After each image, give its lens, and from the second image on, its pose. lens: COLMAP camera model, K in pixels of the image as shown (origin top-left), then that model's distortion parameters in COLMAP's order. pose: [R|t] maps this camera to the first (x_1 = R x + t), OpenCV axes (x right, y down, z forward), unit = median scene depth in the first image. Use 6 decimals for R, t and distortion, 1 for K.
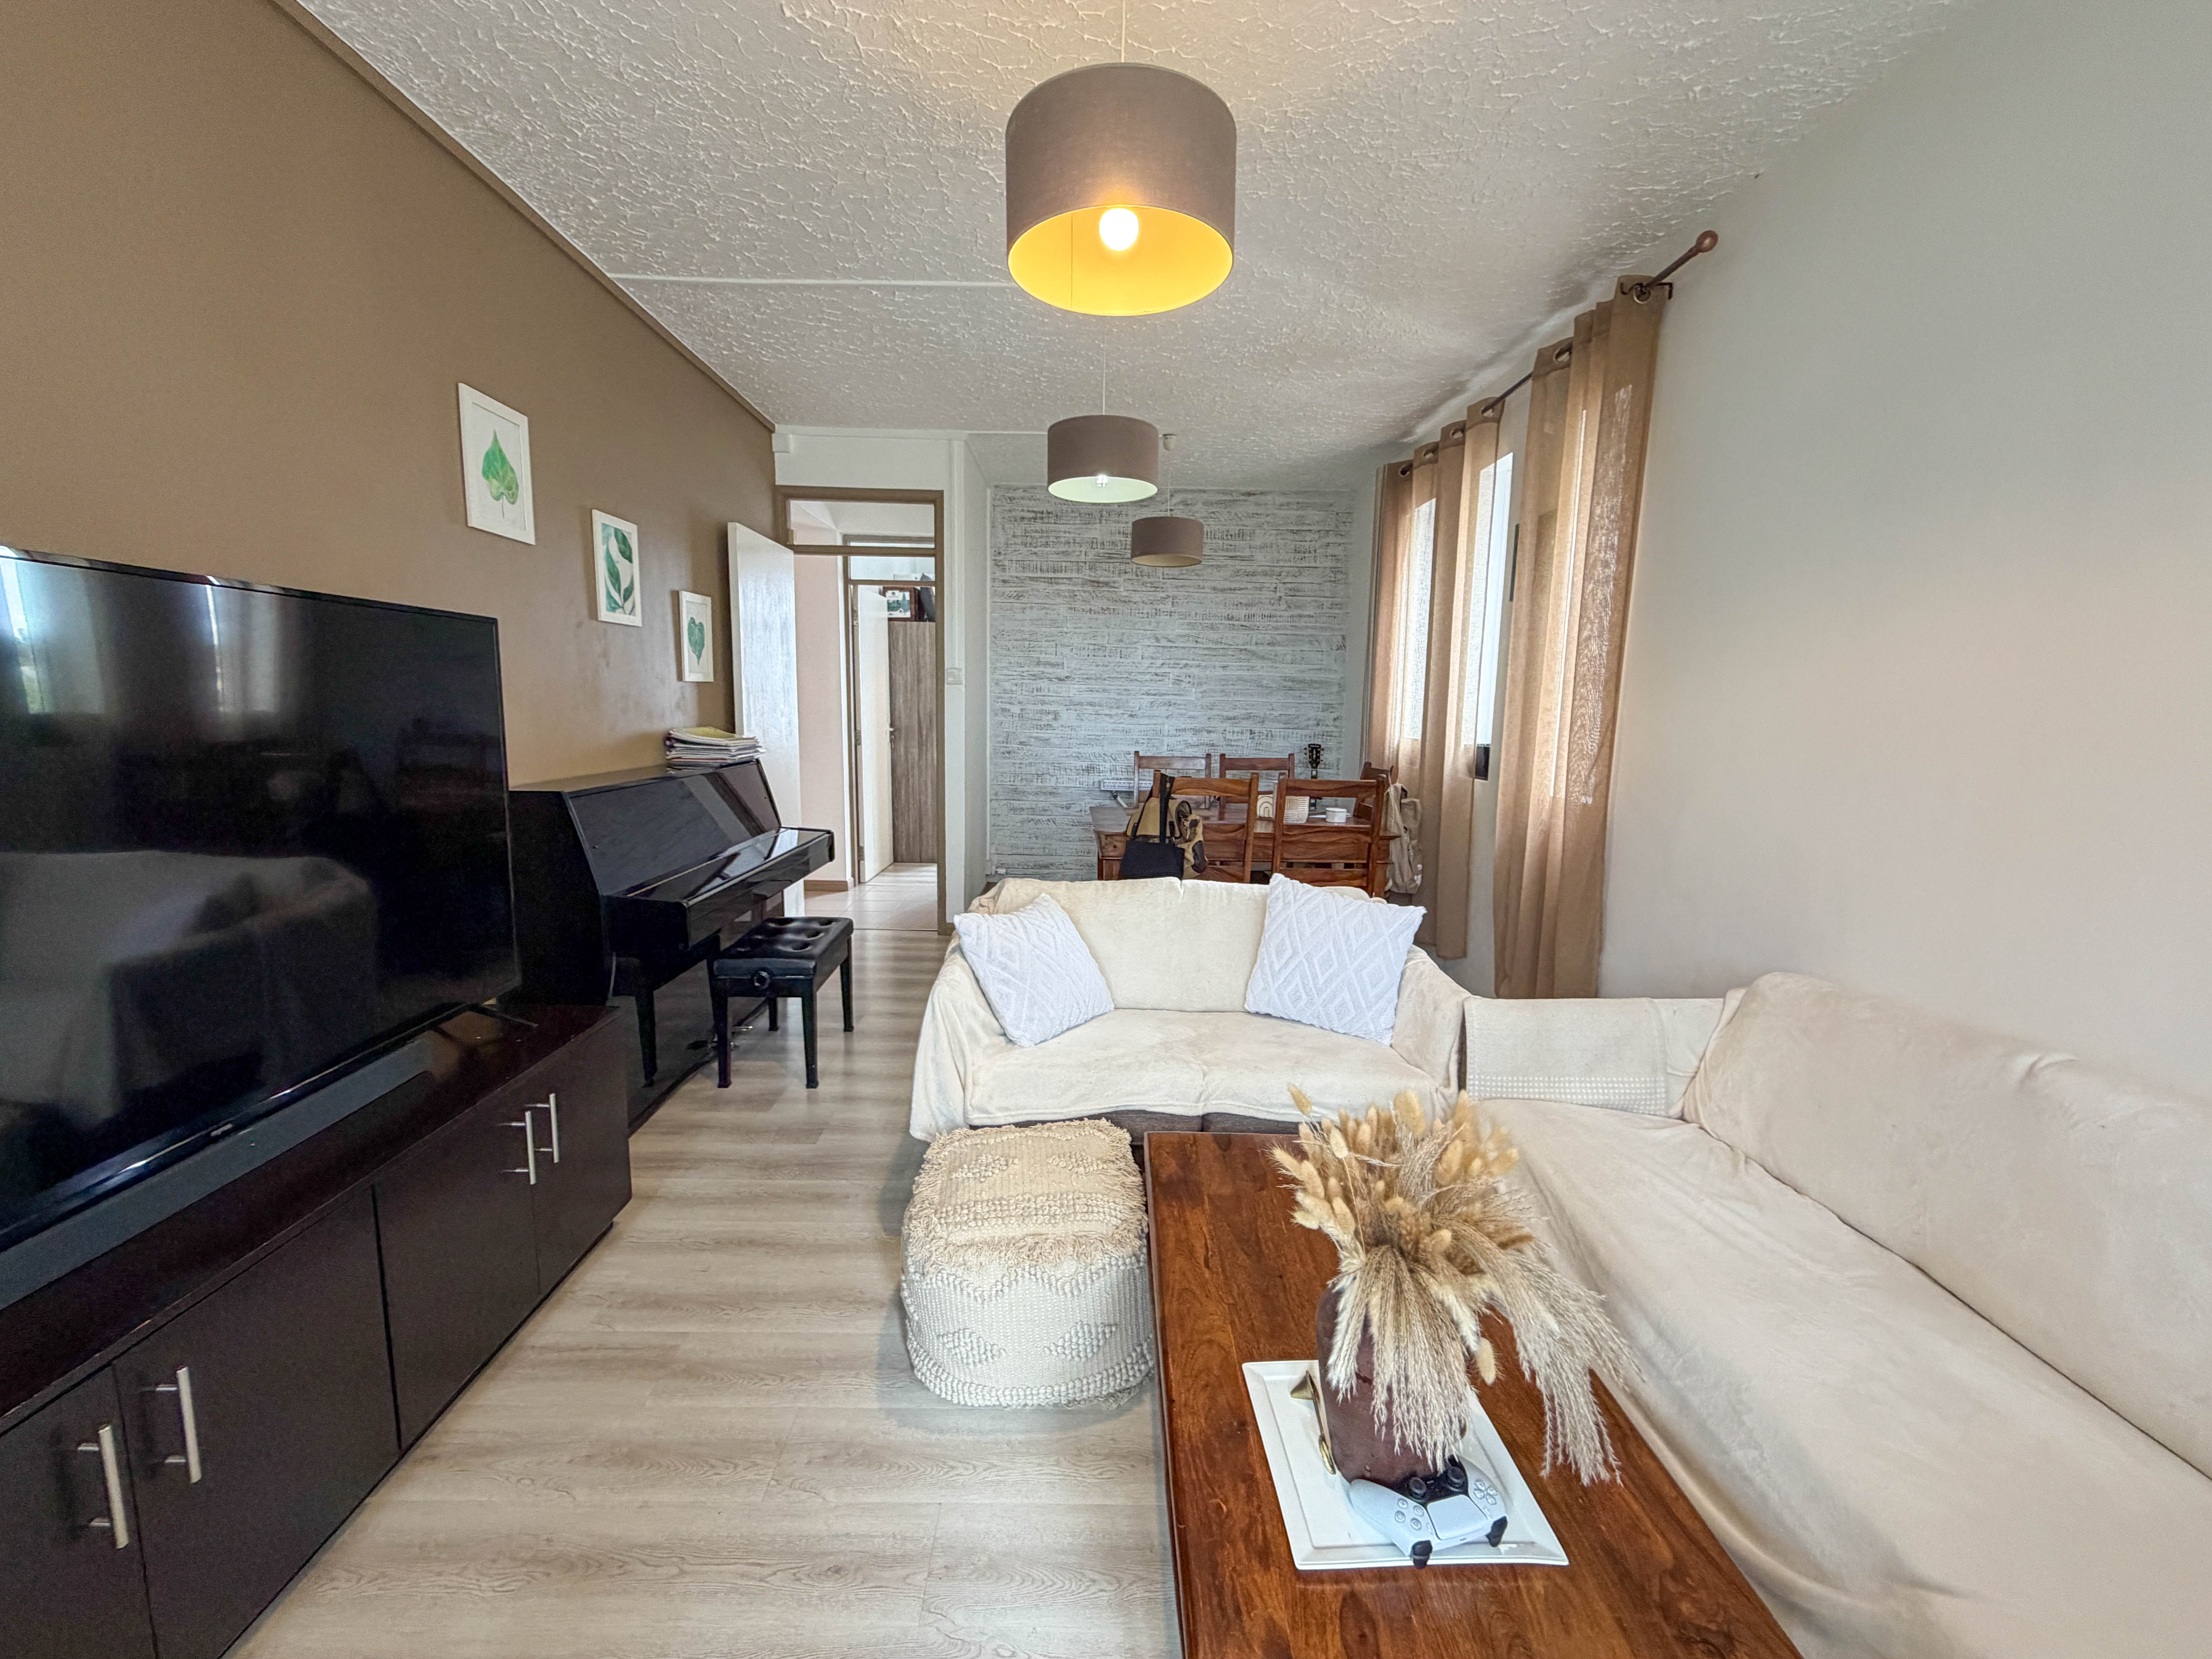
lens RADIAL K [[884.9, 0, 1106.0], [0, 884.9, 818.8], [0, 0, 1]] dist [-0.002183, 0.000839]
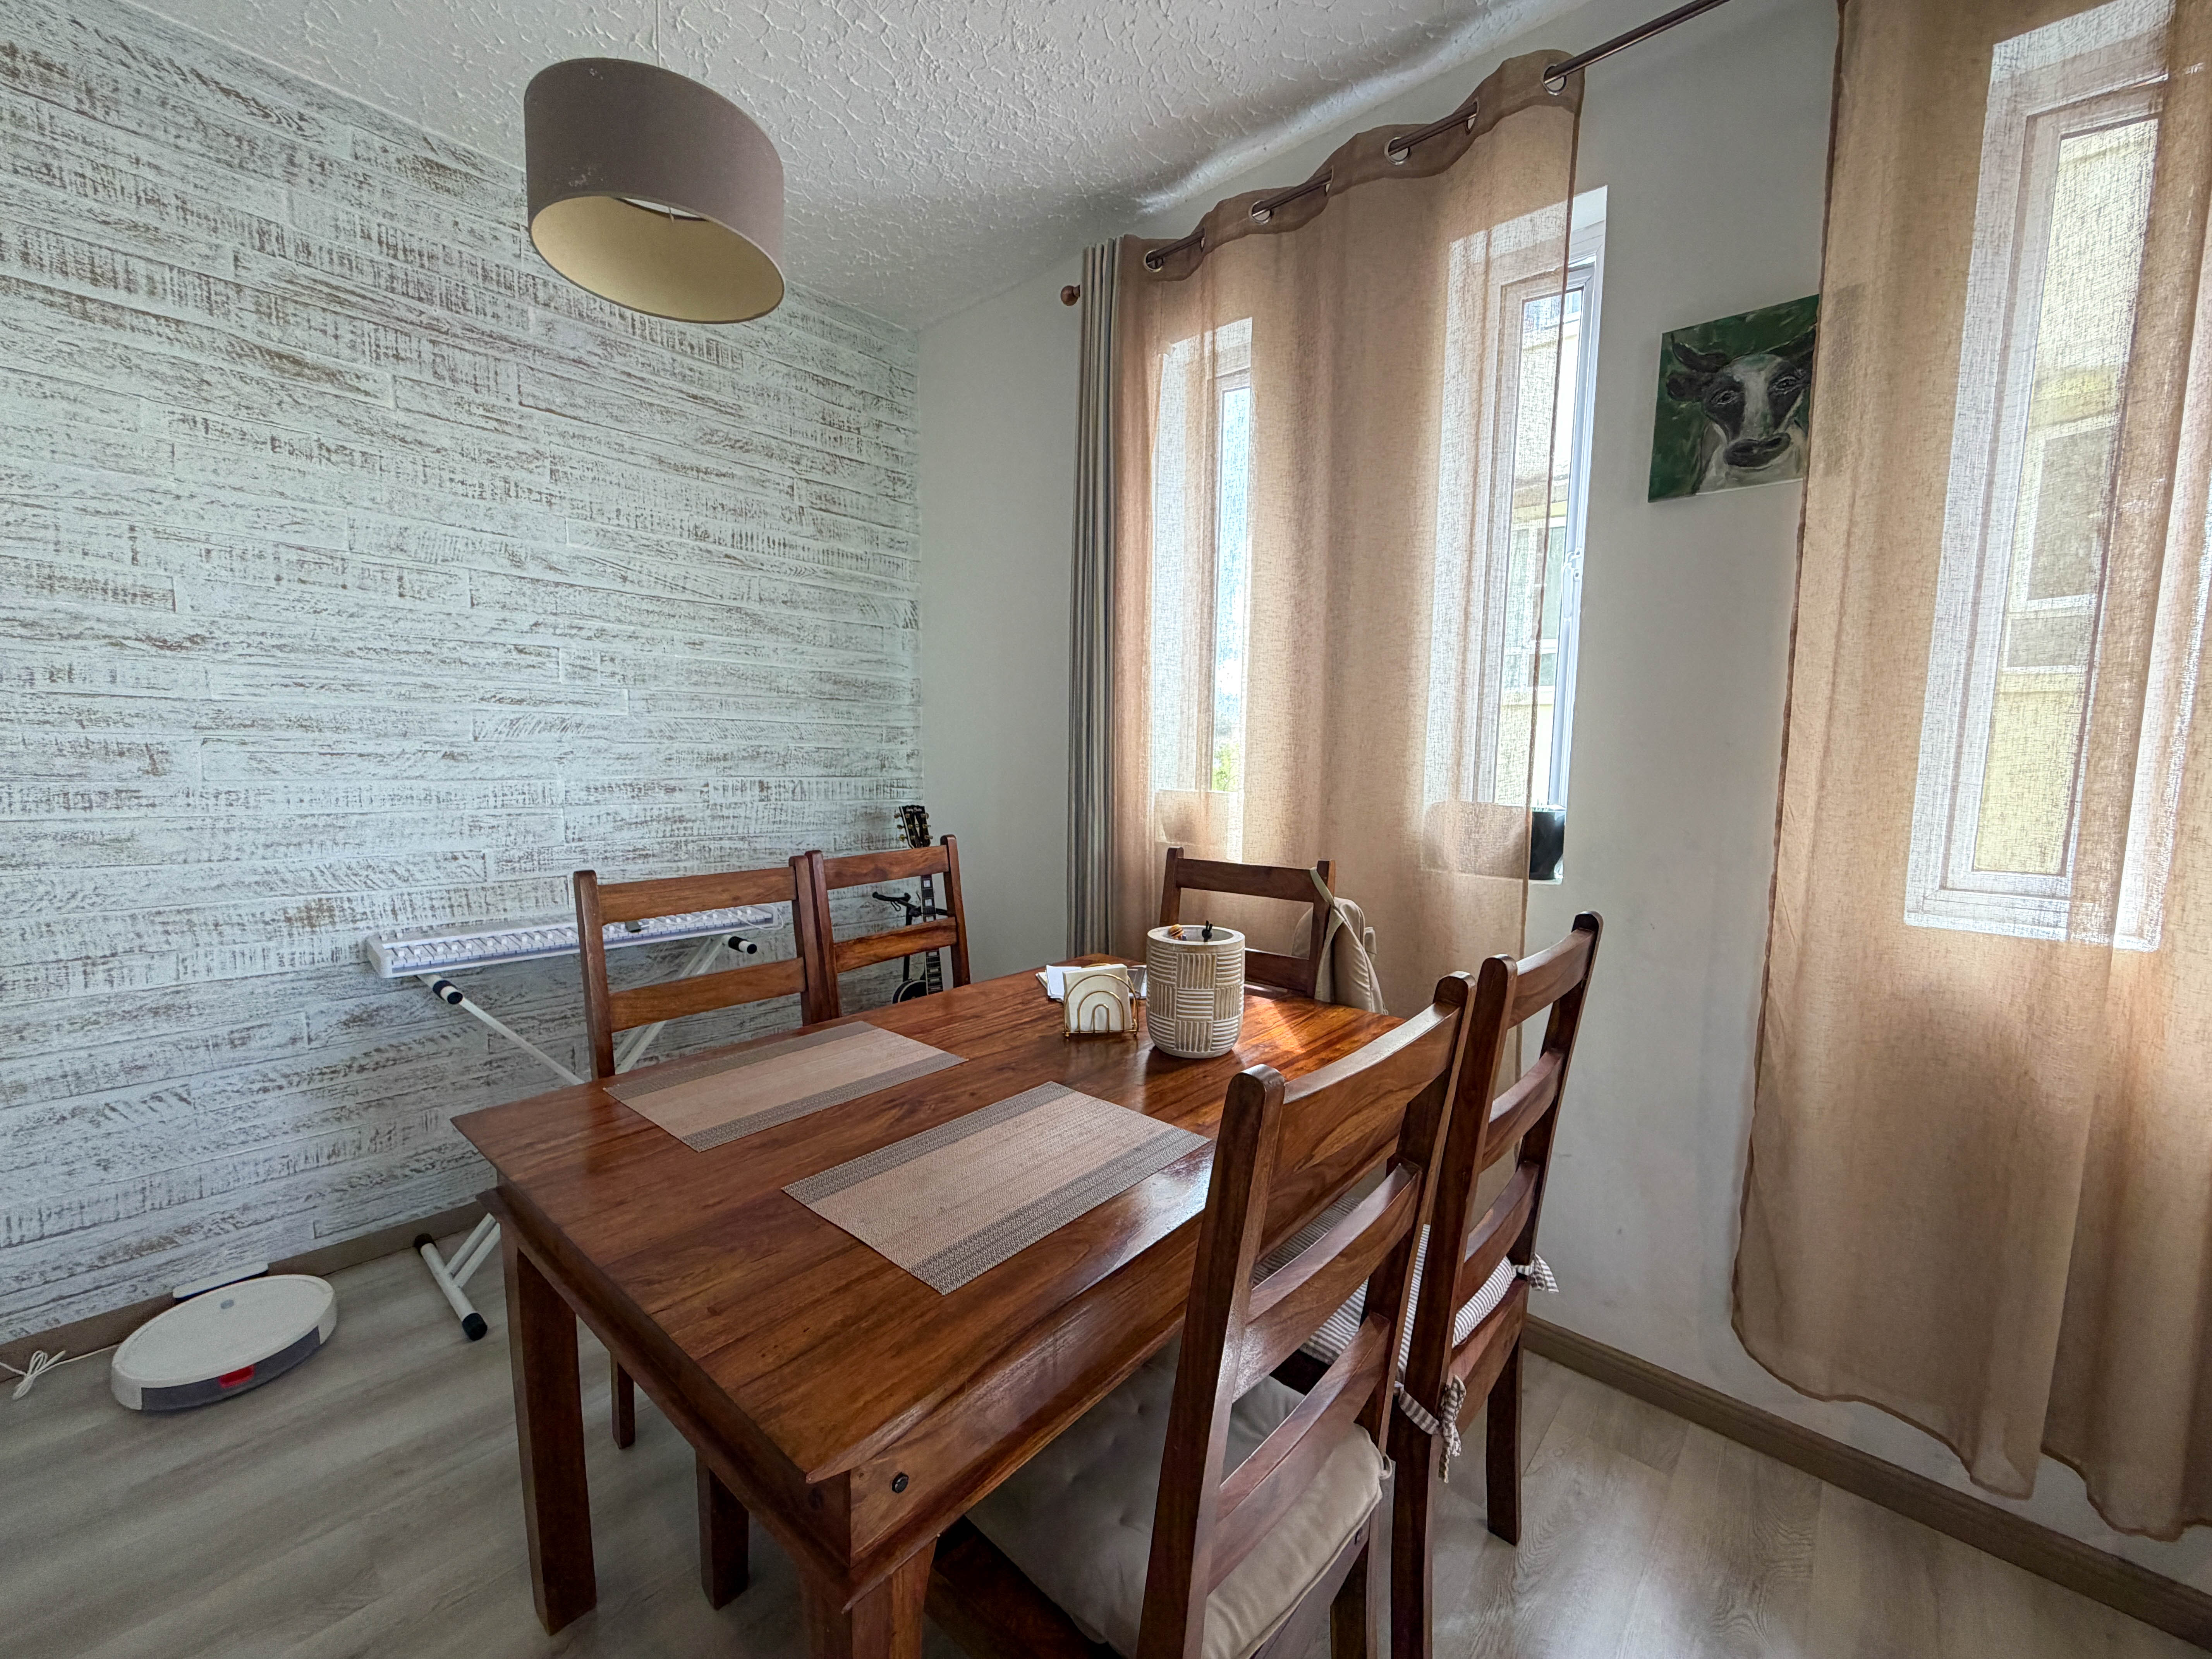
lens RADIAL K [[884.9, 0, 1105.1], [0, 884.9, 834.0], [0, 0, 1]] dist [-0.002183, 0.000839]
pose [[0.662742, -0.083602, 0.744167, -0.069475], [0.112254, 0.993611, 0.011654, -0.058300], [-0.740387, 0.075812, 0.667892, 0.557450]]
